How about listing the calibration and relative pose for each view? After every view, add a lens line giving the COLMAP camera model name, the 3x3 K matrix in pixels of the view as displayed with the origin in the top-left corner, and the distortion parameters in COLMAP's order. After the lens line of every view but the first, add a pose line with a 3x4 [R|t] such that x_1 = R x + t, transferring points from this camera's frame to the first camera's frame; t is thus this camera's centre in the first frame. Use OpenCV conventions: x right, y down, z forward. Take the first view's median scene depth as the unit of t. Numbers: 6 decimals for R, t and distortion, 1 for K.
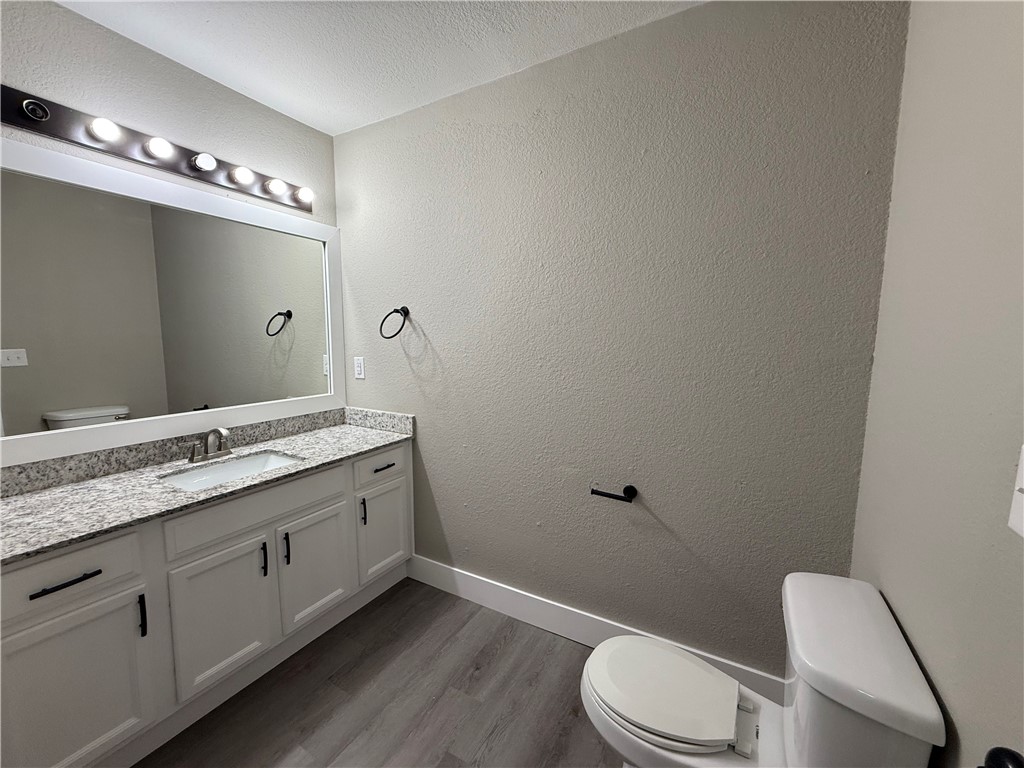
lens RADIAL K [[407.4, 0, 513.9], [0, 407.4, 384.0], [0, 0, 1]] dist [0.000955, -0.000139]
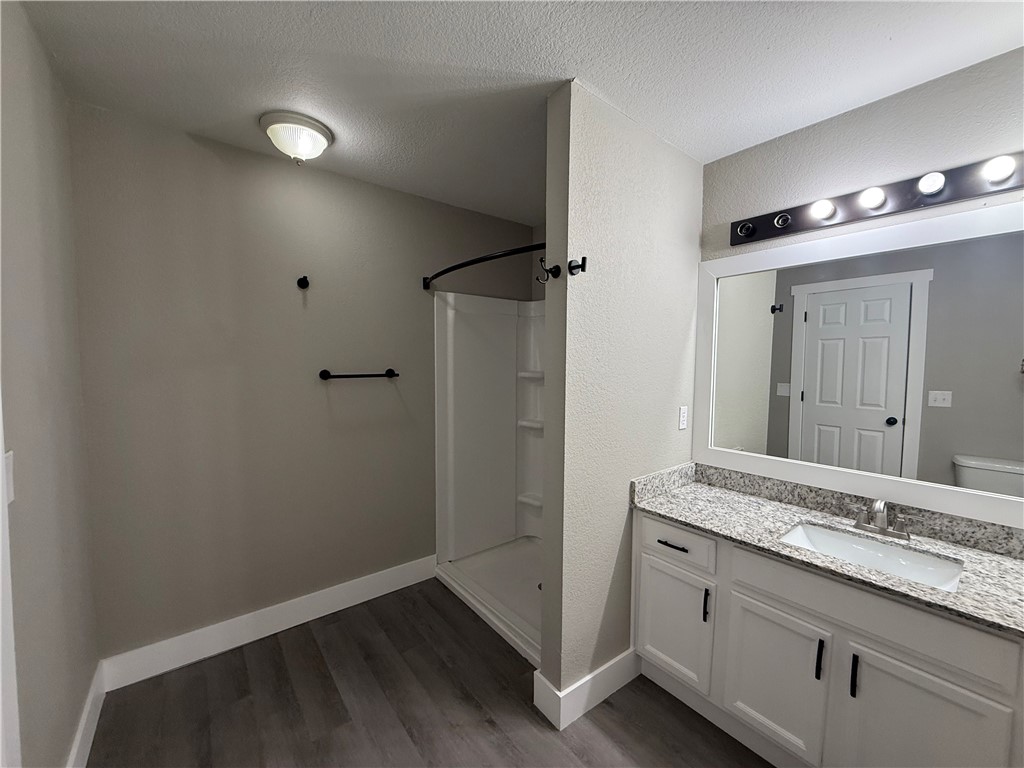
lens RADIAL K [[407.4, 0, 508.6], [0, 407.4, 379.0], [0, 0, 1]] dist [0.000955, -0.000139]
pose [[-0.393342, 0.029779, -0.918910, 0.402611], [-0.111947, 0.990487, 0.080017, -0.140476], [0.912551, 0.134343, -0.386267, 0.678368]]
